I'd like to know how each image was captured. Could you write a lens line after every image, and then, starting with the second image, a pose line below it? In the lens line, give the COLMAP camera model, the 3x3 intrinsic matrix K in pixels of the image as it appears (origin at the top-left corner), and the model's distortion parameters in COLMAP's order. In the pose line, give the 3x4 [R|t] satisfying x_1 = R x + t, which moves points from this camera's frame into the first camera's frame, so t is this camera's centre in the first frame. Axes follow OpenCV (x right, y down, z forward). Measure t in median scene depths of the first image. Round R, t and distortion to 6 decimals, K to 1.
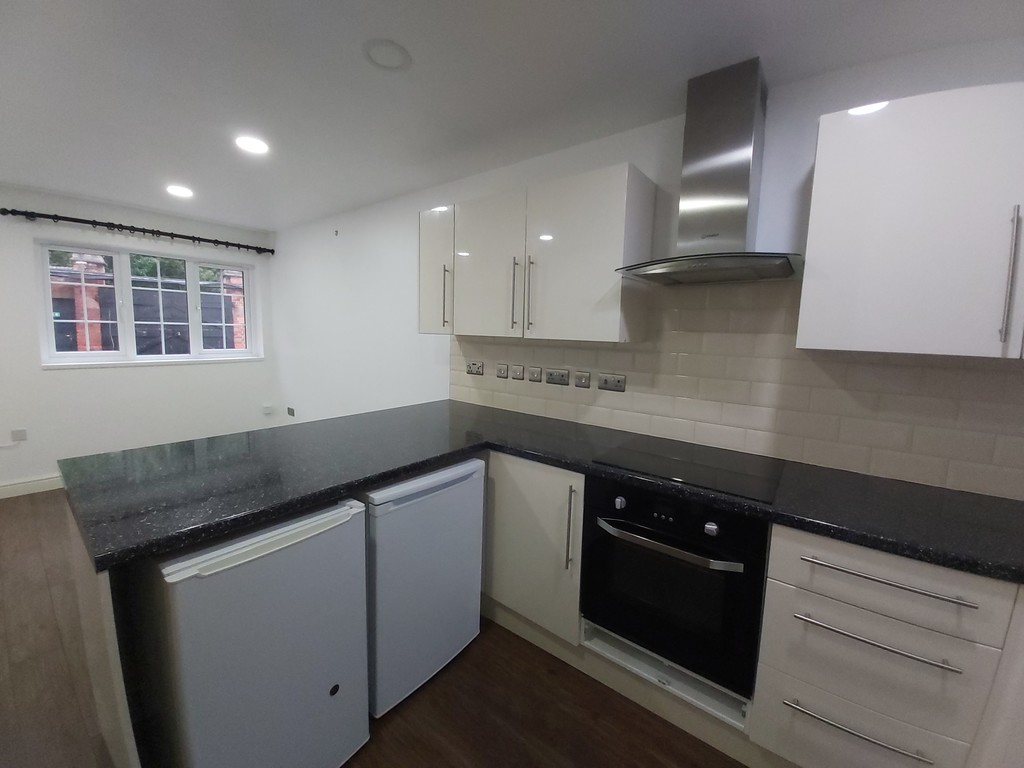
lens RADIAL K [[401.3, 0, 511.9], [0, 401.3, 375.9], [0, 0, 1]] dist [0.013566, -0.012476]
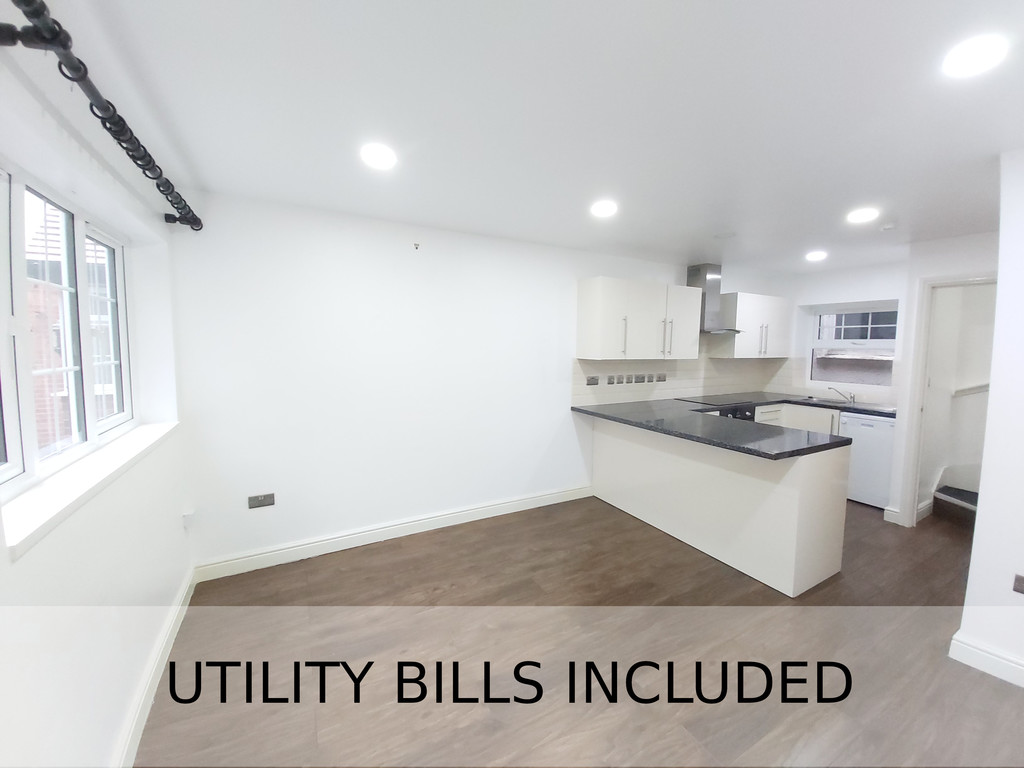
lens RADIAL K [[401.3, 0, 511.9], [0, 401.3, 375.9], [0, 0, 1]] dist [0.013566, -0.012476]
pose [[0.402572, -0.096116, 0.910328, -2.435122], [0.102418, 0.992957, 0.059548, -0.242608], [-0.909641, 0.069262, 0.409581, 1.034420]]
